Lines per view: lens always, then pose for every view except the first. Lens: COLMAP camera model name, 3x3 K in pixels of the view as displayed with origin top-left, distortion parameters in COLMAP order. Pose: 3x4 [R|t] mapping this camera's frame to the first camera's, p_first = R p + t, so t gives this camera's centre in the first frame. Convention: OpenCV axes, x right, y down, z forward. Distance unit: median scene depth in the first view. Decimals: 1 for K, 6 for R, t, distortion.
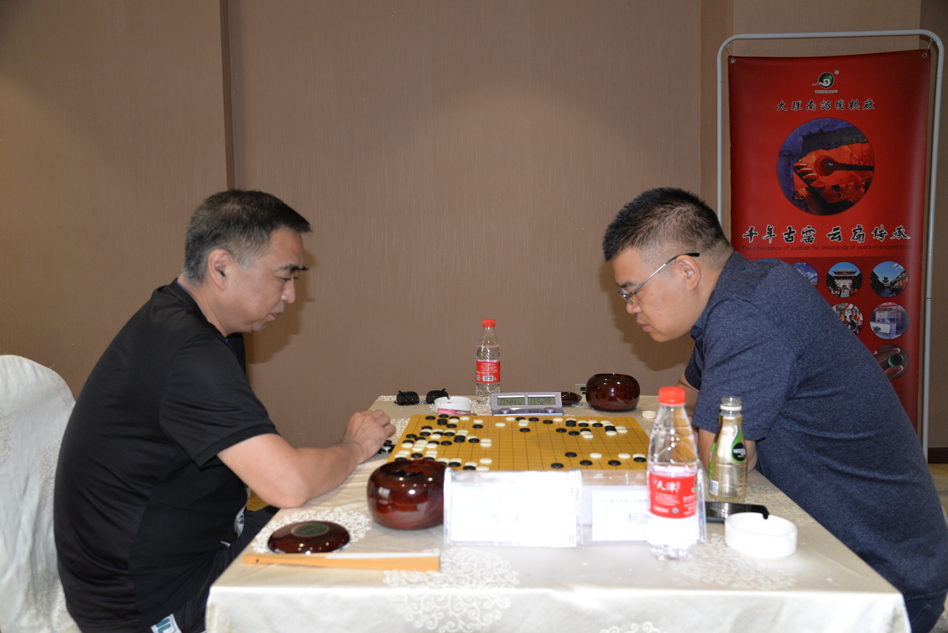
lens RADIAL K [[830.2, 0, 476.2], [0, 830.2, 310.9], [0, 0, 1]] dist [-0.014417, -0.006185]
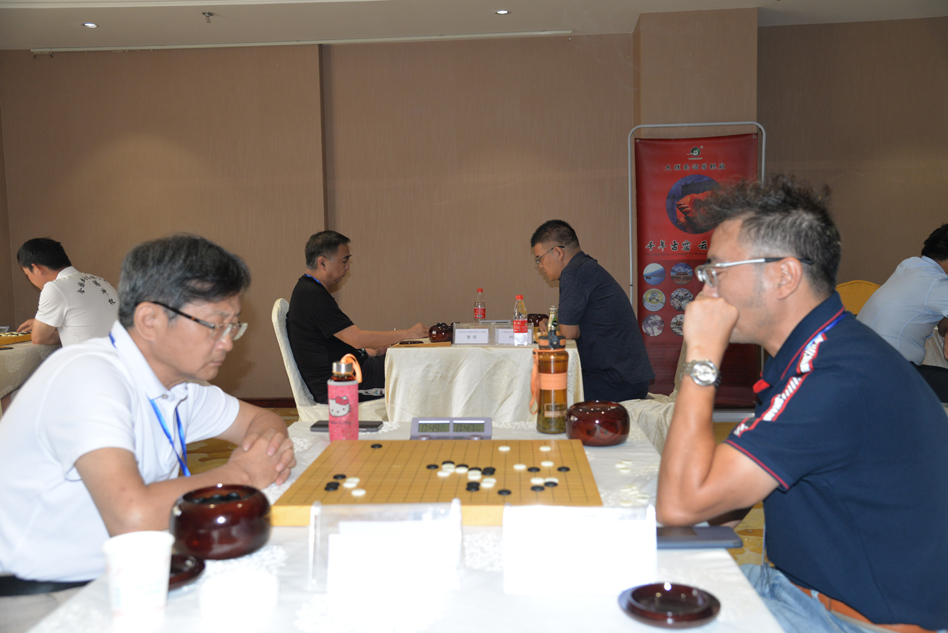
lens RADIAL K [[921.5, 0, 473.5], [0, 921.5, 318.9], [0, 0, 1]] dist [0.003065, 0.000000]
pose [[0.999218, 0.003077, -0.039418, 0.055569], [-0.004374, 0.999450, -0.032878, 0.113840], [0.039295, 0.033025, 0.998682, -0.827632]]
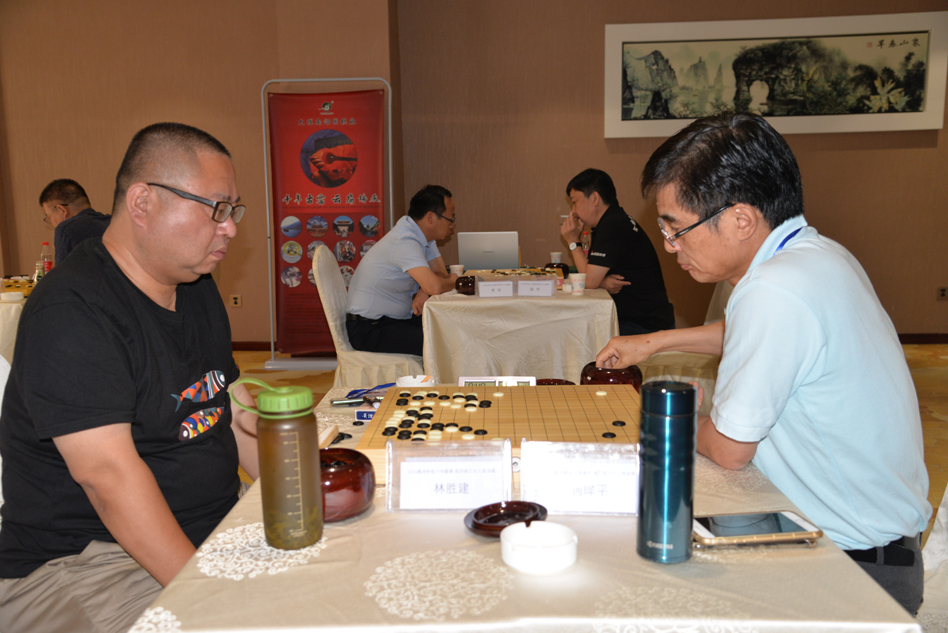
lens RADIAL K [[921.5, 0, 473.5], [0, 921.5, 317.7], [0, 0, 1]] dist [0.003065, 0.000000]
pose [[0.999985, 0.001675, -0.005259, 0.725442], [-0.001515, 0.999538, 0.030366, 0.090745], [0.005307, -0.030358, 0.999525, -0.873190]]
